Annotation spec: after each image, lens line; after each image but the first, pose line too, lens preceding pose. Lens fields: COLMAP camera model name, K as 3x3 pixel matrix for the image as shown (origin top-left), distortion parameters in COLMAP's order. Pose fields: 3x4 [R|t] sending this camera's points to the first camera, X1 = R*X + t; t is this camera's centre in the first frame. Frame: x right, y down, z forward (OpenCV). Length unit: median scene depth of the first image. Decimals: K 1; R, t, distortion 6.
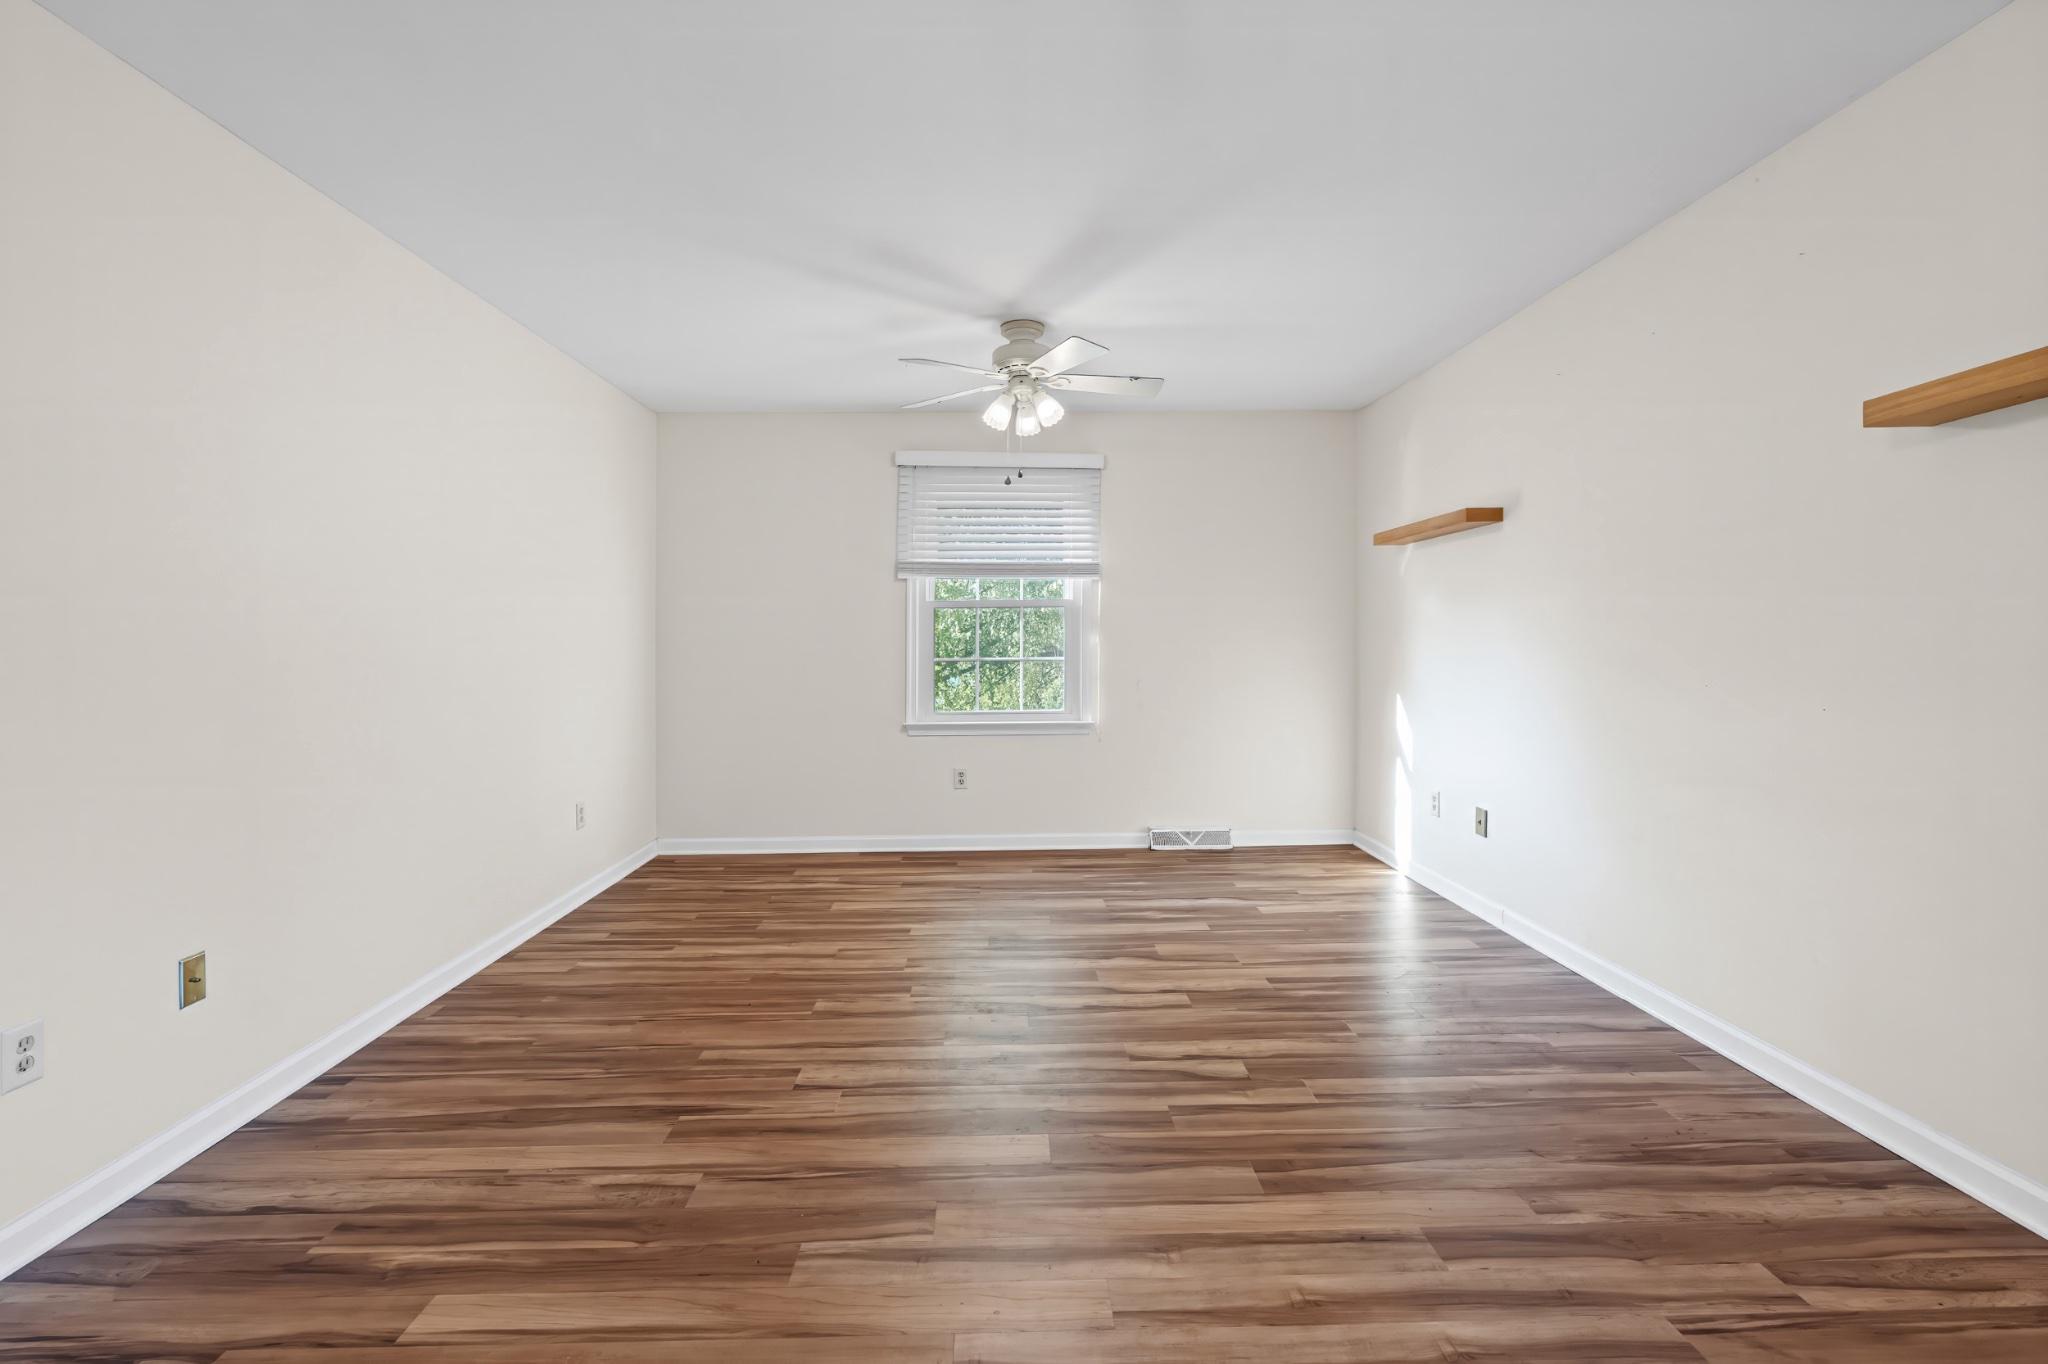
lens RADIAL K [[927.0, 0, 1017.2], [0, 927.0, 649.8], [0, 0, 1]] dist [-0.003727, -0.000190]
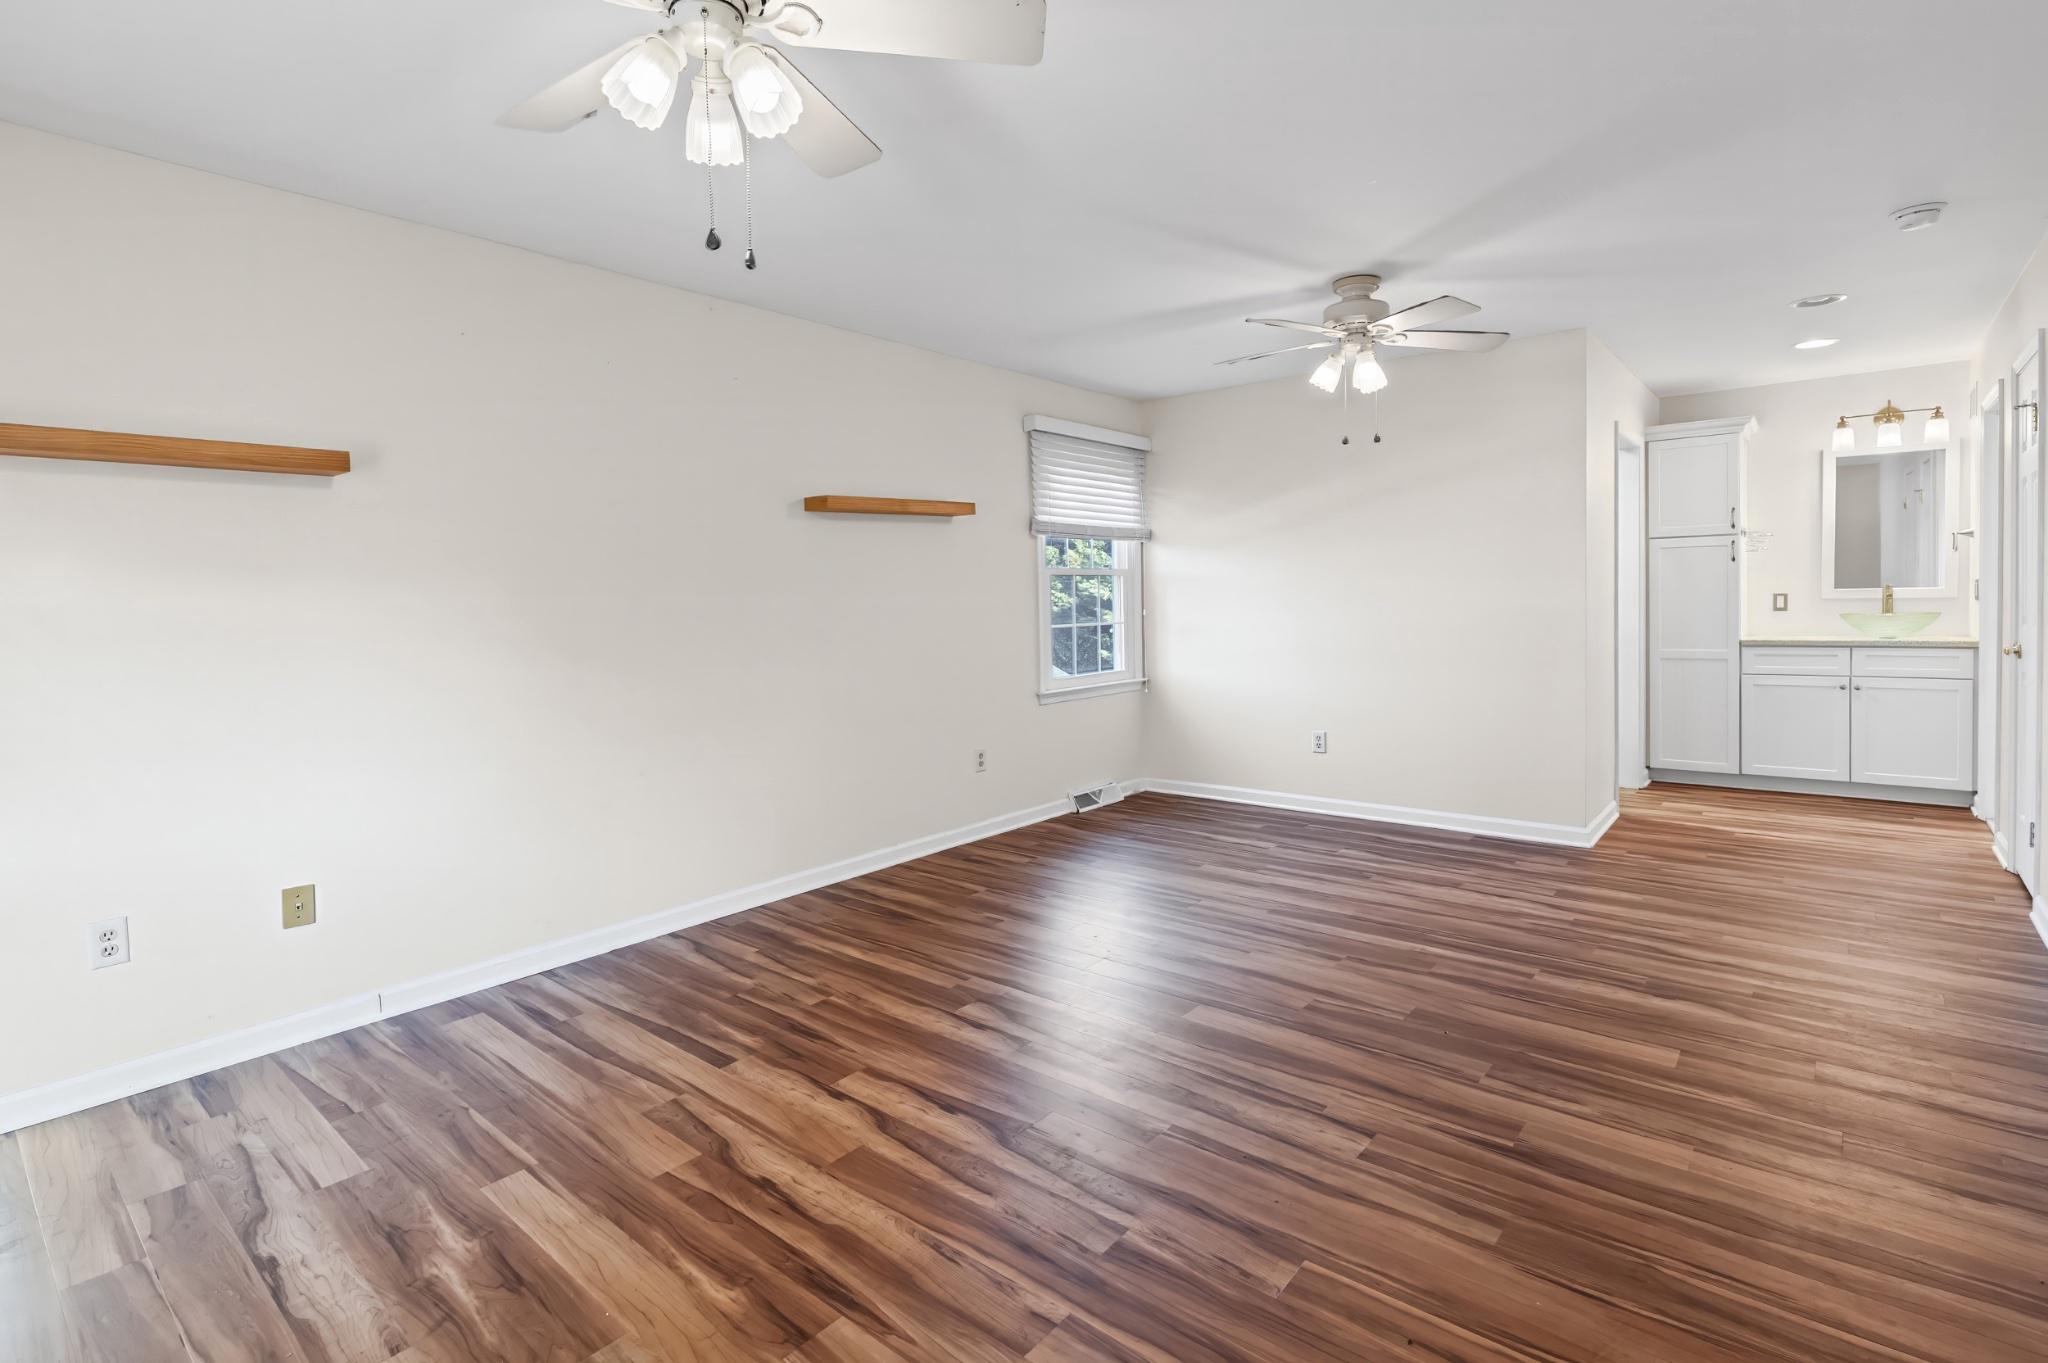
lens RADIAL K [[927.0, 0, 1017.2], [0, 927.0, 649.3], [0, 0, 1]] dist [-0.003727, -0.000190]
pose [[-0.736263, -0.007035, 0.676659, -0.537986], [0.040589, 0.997687, 0.054536, -0.032709], [-0.675477, 0.067618, -0.734274, 1.707072]]
